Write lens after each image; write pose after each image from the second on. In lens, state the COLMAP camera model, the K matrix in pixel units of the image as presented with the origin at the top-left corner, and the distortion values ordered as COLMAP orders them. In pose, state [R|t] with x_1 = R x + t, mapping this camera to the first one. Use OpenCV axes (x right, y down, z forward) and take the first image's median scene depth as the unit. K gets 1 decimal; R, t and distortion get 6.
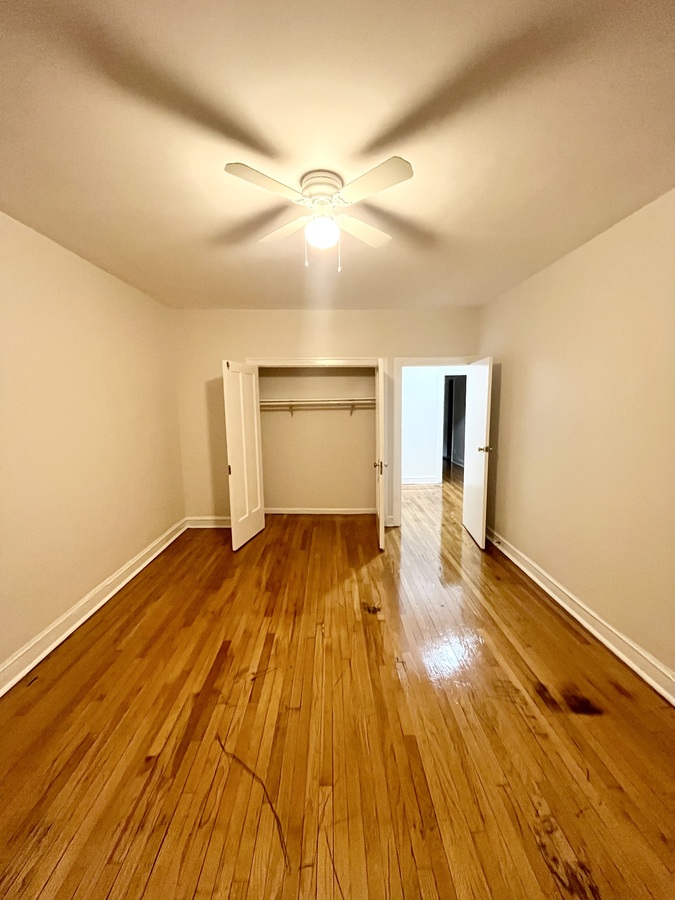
lens RADIAL K [[366.7, 0, 337.1], [0, 366.7, 450.8], [0, 0, 1]] dist [-0.002086, -0.000415]
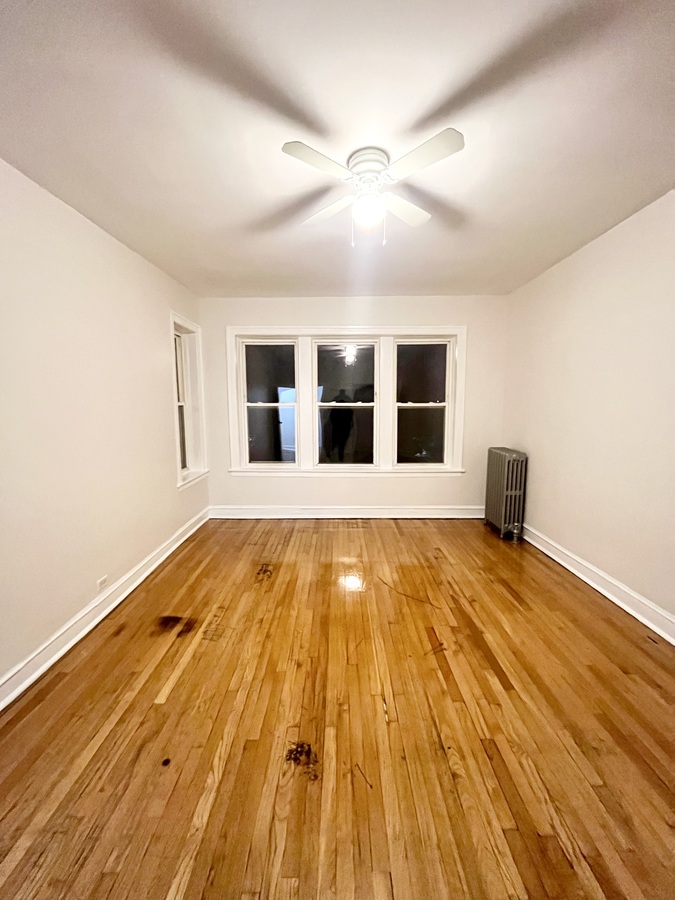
lens RADIAL K [[366.7, 0, 332.9], [0, 366.7, 449.5], [0, 0, 1]] dist [-0.002086, -0.000415]
pose [[-0.999134, 0.019229, 0.036910, 0.030865], [0.027929, 0.967299, 0.252098, -0.186742], [-0.030855, 0.252910, -0.966998, 1.935322]]
